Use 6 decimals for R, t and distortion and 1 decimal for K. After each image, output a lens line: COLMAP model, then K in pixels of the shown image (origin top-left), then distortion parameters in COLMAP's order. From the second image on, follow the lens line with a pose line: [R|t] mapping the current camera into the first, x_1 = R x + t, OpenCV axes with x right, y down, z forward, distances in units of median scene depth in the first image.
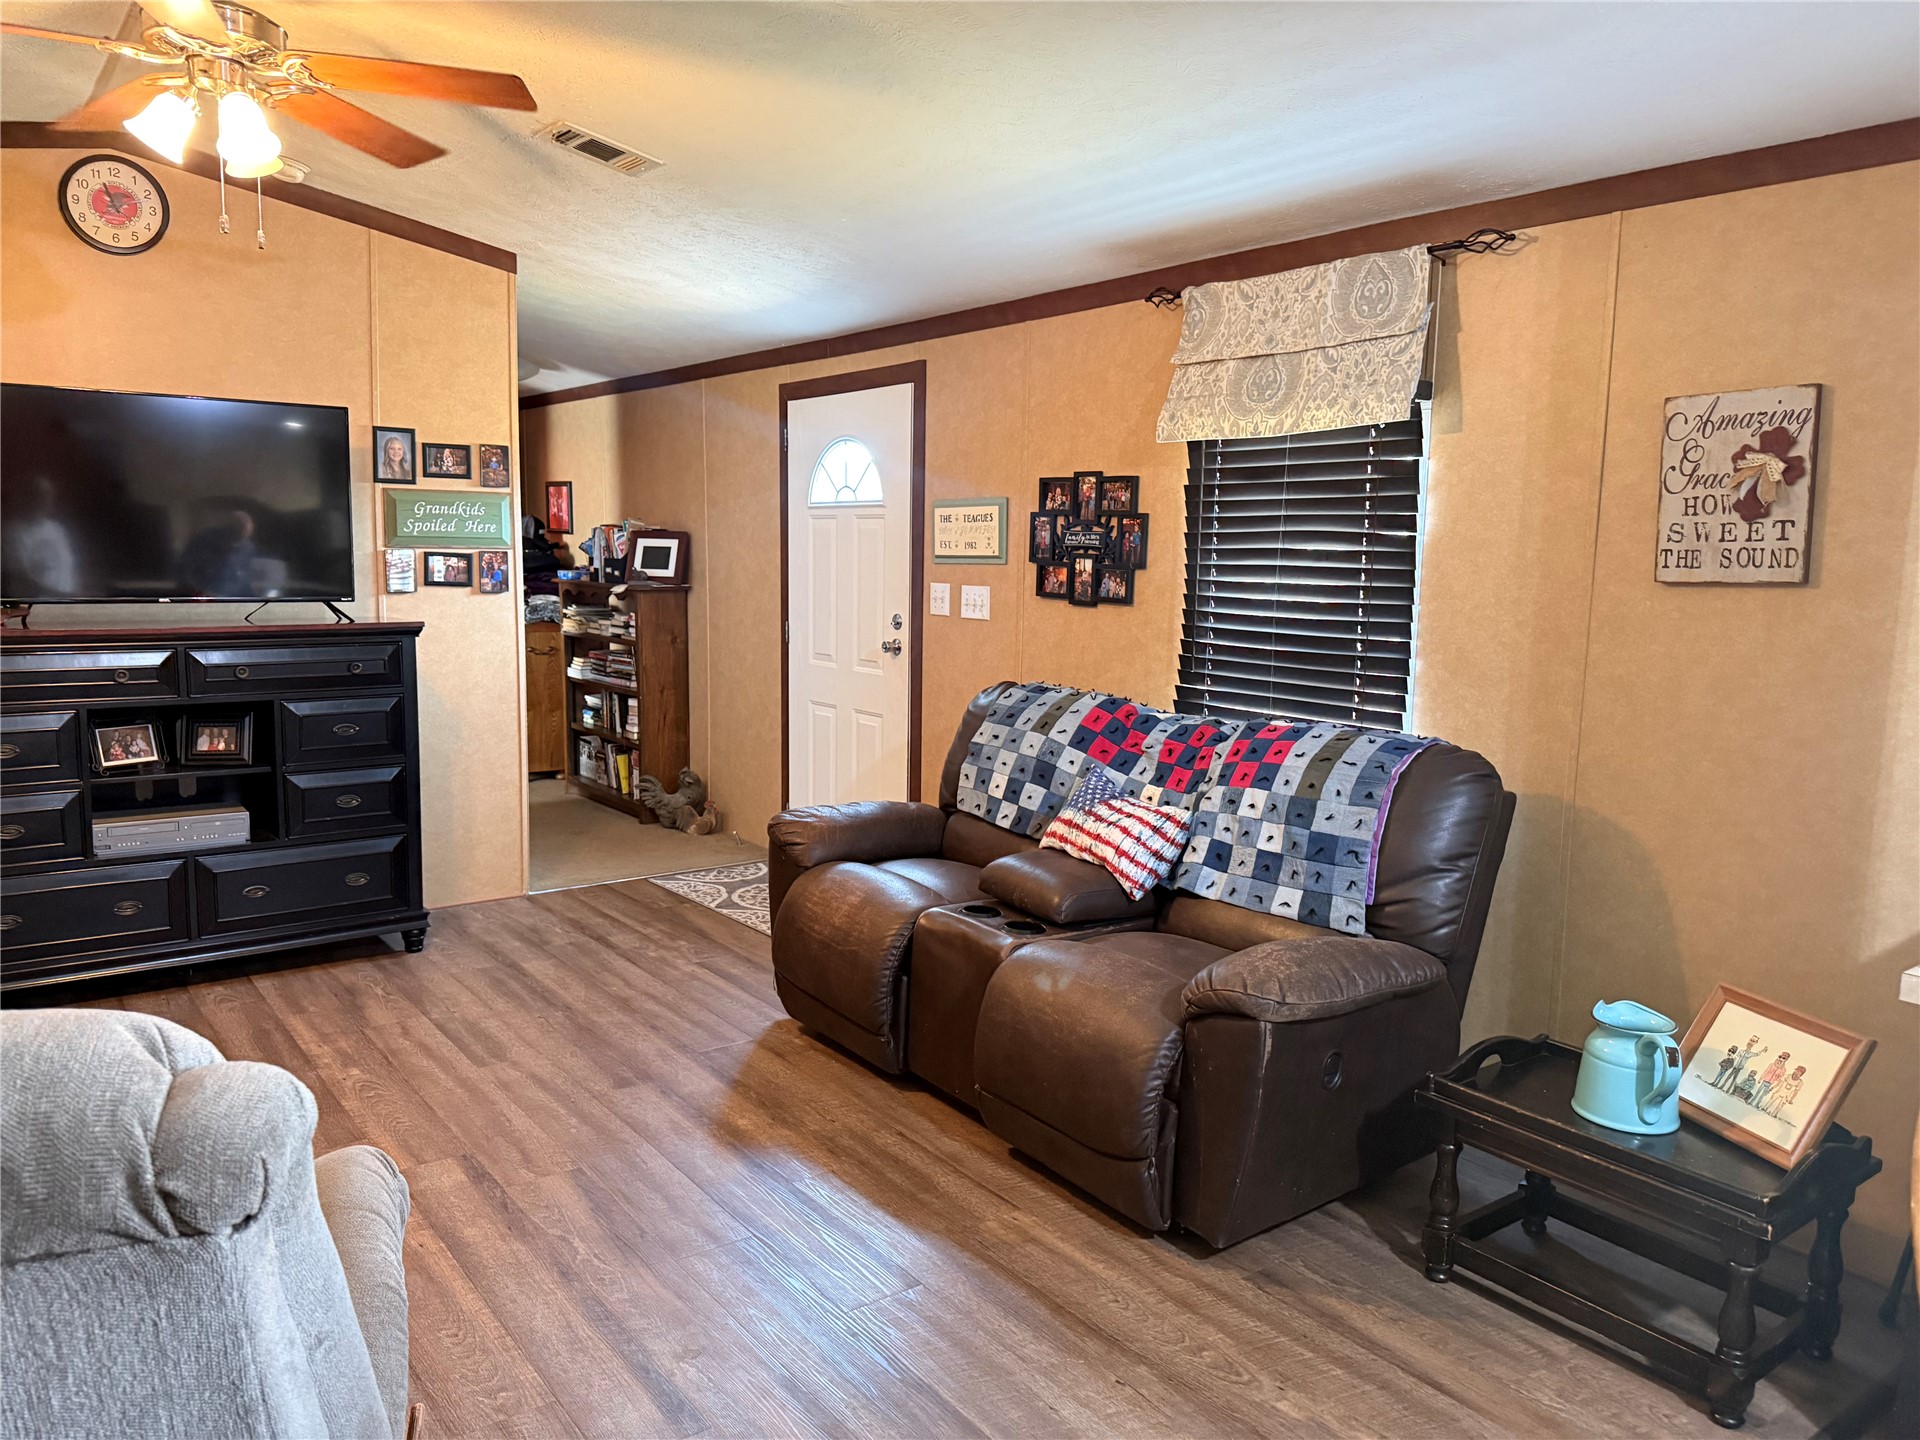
lens RADIAL K [[1378.2, 0, 955.3], [0, 1378.2, 720.1], [0, 0, 1]] dist [0.037669, -0.046991]
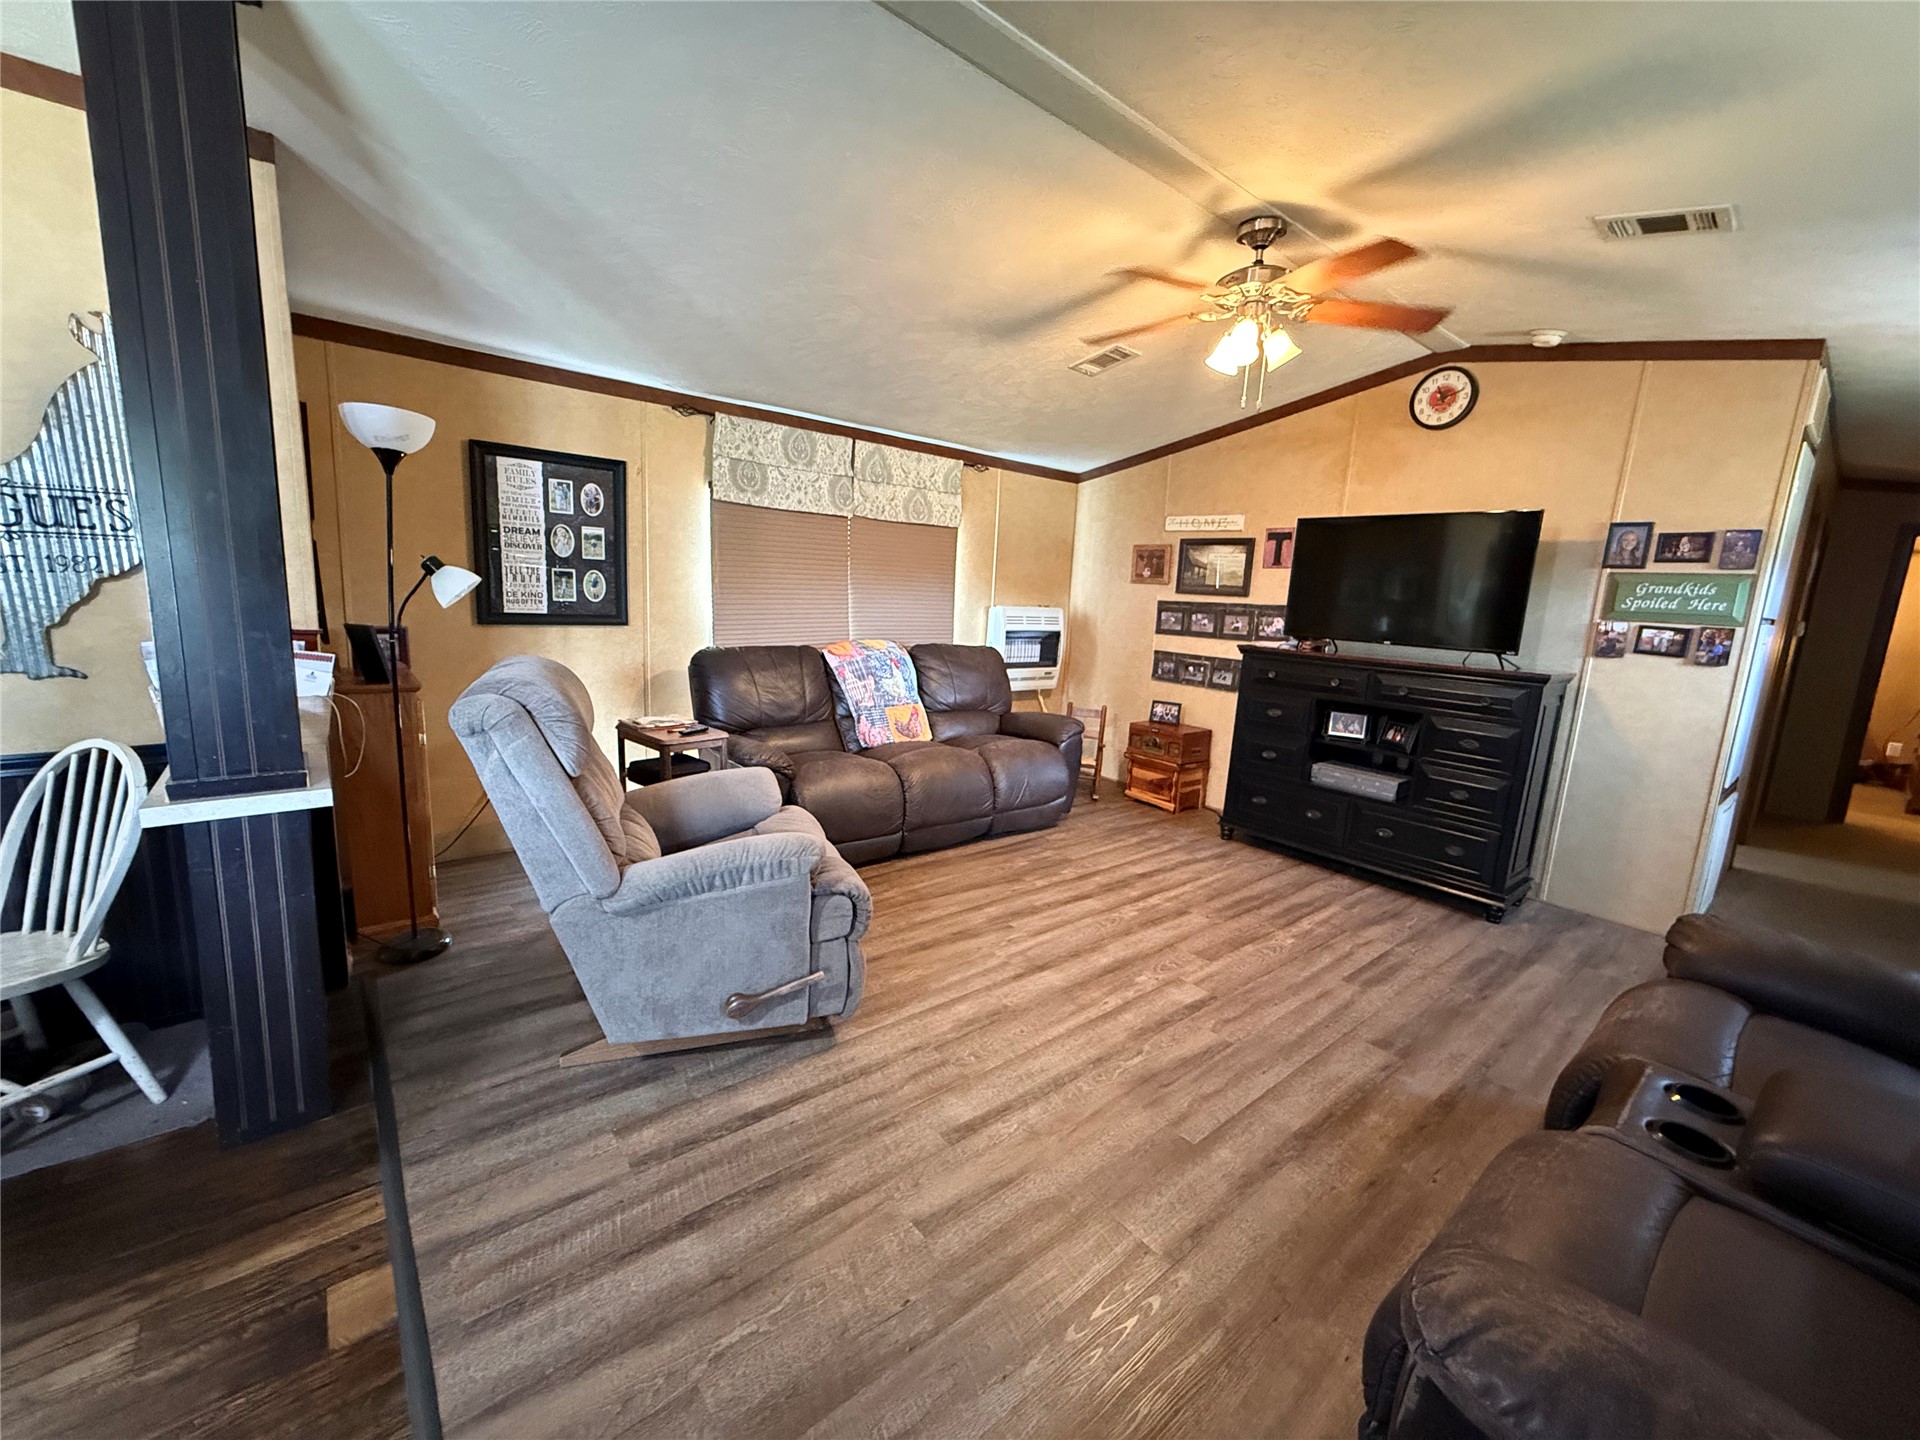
lens RADIAL K [[764.0, 0, 951.6], [0, 764.0, 720.7], [0, 0, 1]] dist [0.002213, -0.000779]
pose [[0.034571, 0.153267, -0.987580, 0.302464], [-0.178420, 0.973242, 0.144796, -0.035383], [0.983347, 0.171199, 0.060992, 0.449751]]
